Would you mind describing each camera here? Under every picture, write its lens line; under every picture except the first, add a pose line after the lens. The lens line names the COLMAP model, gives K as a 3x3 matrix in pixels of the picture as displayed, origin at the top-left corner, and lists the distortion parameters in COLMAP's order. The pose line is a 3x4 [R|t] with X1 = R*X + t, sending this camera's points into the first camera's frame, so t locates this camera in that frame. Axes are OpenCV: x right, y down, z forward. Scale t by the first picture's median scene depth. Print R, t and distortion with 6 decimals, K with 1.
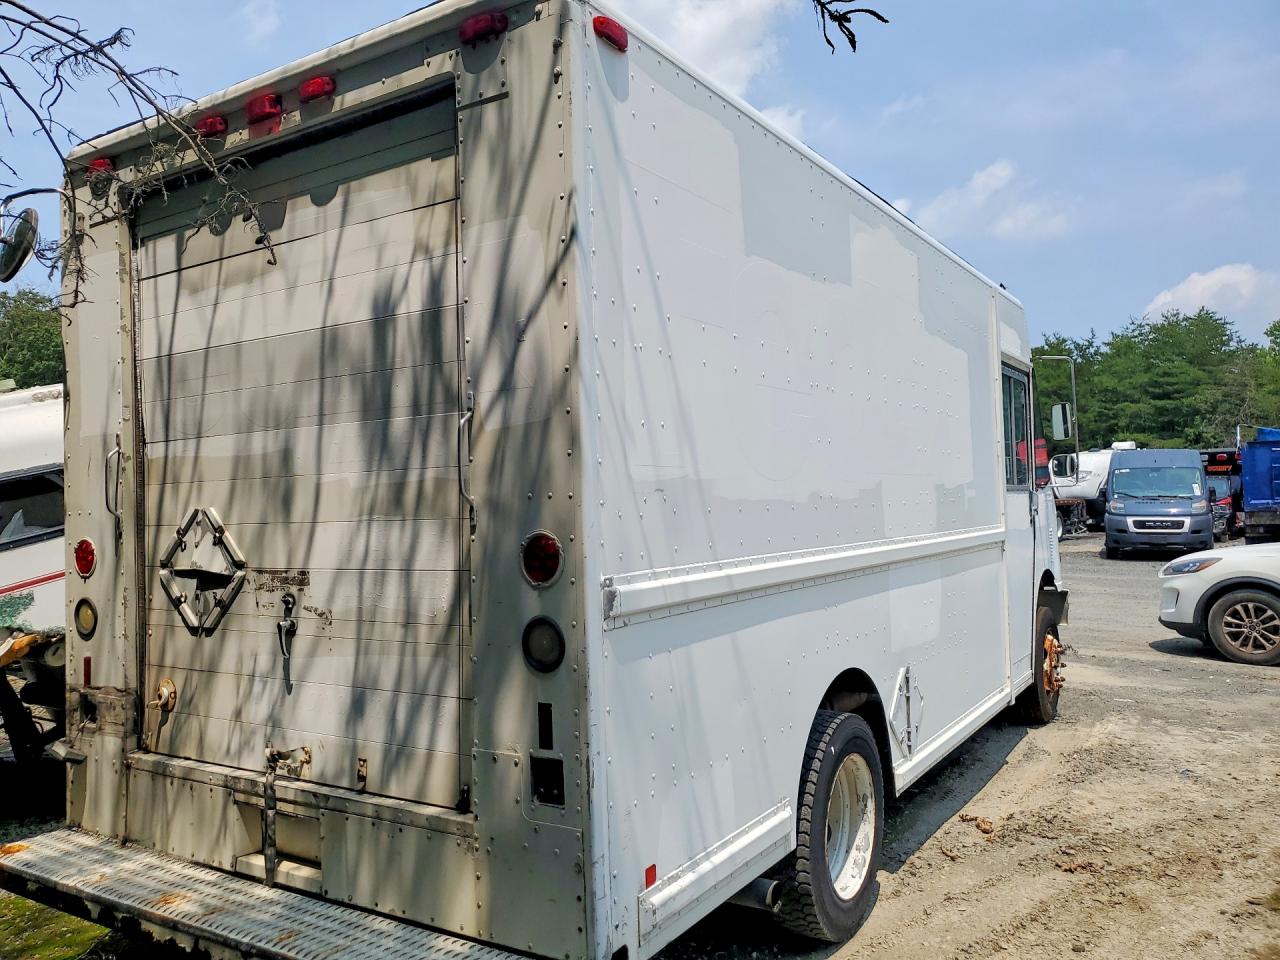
lens RADIAL K [[1001.4, 0, 632.8], [0, 1001.4, 481.6], [0, 0, 1]] dist [0.041726, -0.019520]
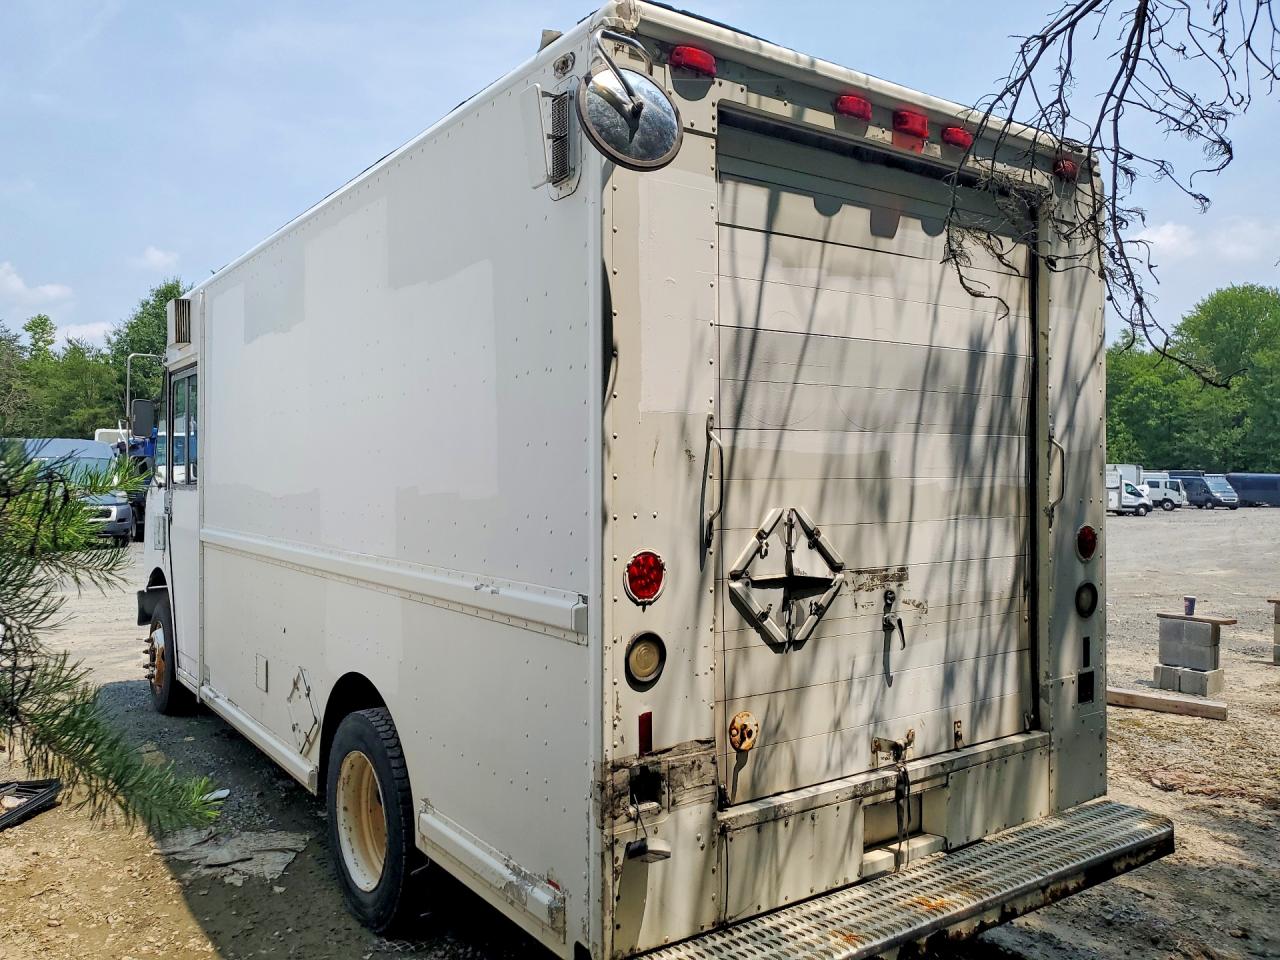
lens RADIAL K [[1001.4, 0, 638.6], [0, 1001.4, 478.8], [0, 0, 1]] dist [0.041726, -0.019520]
pose [[0.362606, 0.021203, 0.931701, -1.412867], [-0.030544, 0.999474, -0.010858, 0.014304], [-0.931442, -0.024520, 0.363063, 0.868051]]
